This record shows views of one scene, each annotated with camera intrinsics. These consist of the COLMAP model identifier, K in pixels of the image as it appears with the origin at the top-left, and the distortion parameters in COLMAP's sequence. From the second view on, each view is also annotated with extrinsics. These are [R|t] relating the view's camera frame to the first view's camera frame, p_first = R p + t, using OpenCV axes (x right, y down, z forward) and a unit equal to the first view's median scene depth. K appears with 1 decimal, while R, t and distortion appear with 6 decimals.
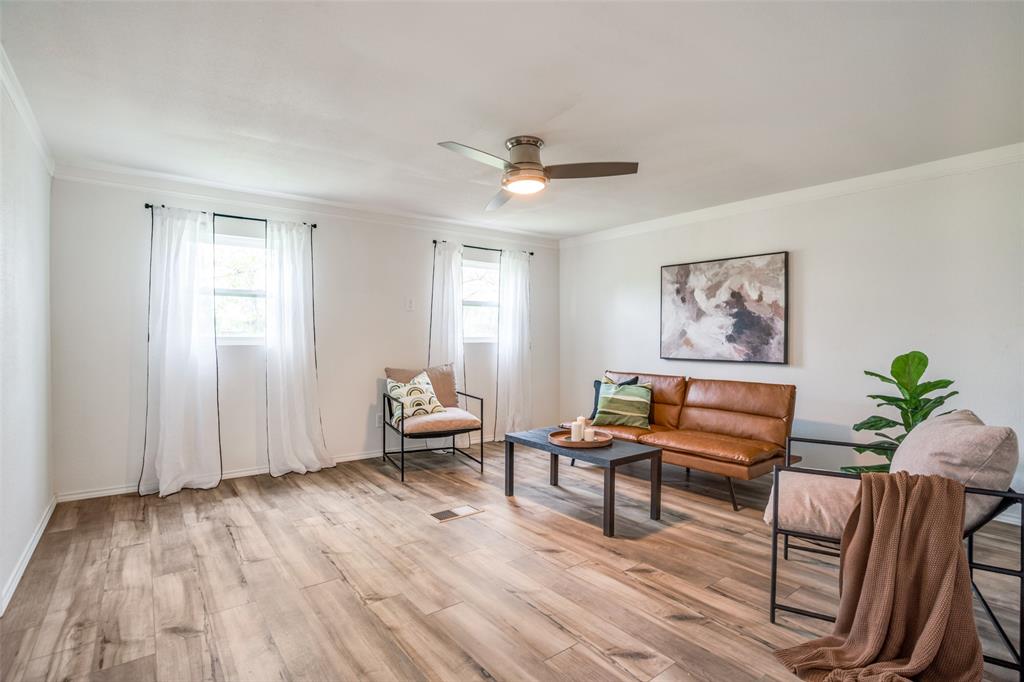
lens RADIAL K [[499.7, 0, 517.9], [0, 499.7, 337.1], [0, 0, 1]] dist [-0.075691, 0.028724]
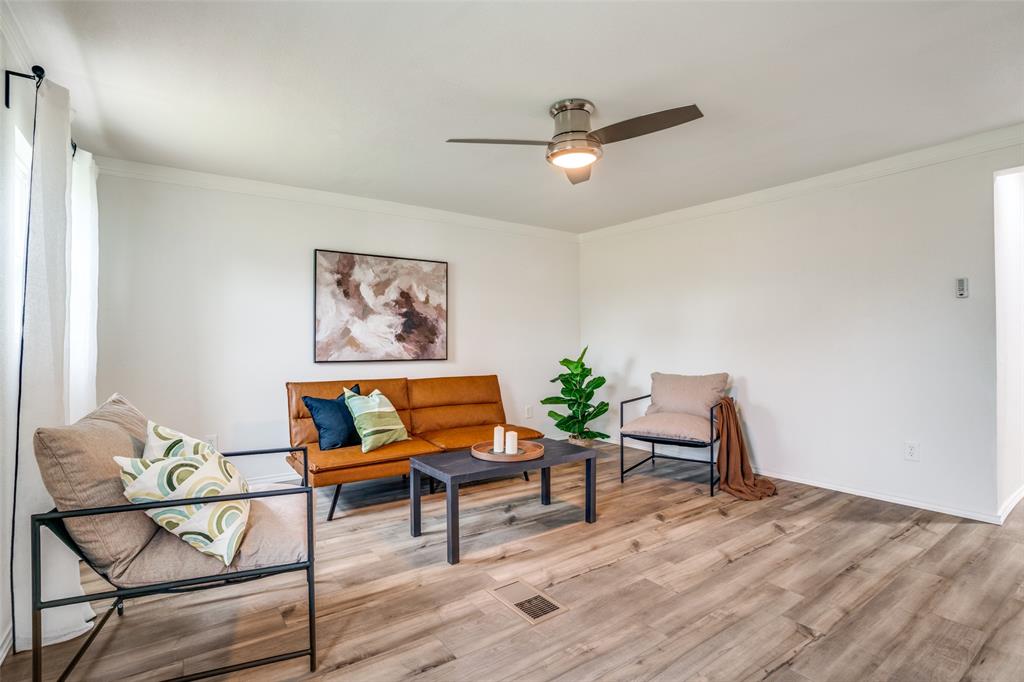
lens RADIAL K [[499.7, 0, 517.9], [0, 499.7, 337.1], [0, 0, 1]] dist [-0.075691, 0.028724]
pose [[0.040911, 0.005016, 0.999150, -0.576806], [0.003534, 0.999980, -0.005165, 0.007676], [-0.999157, 0.003742, 0.040893, 0.727707]]
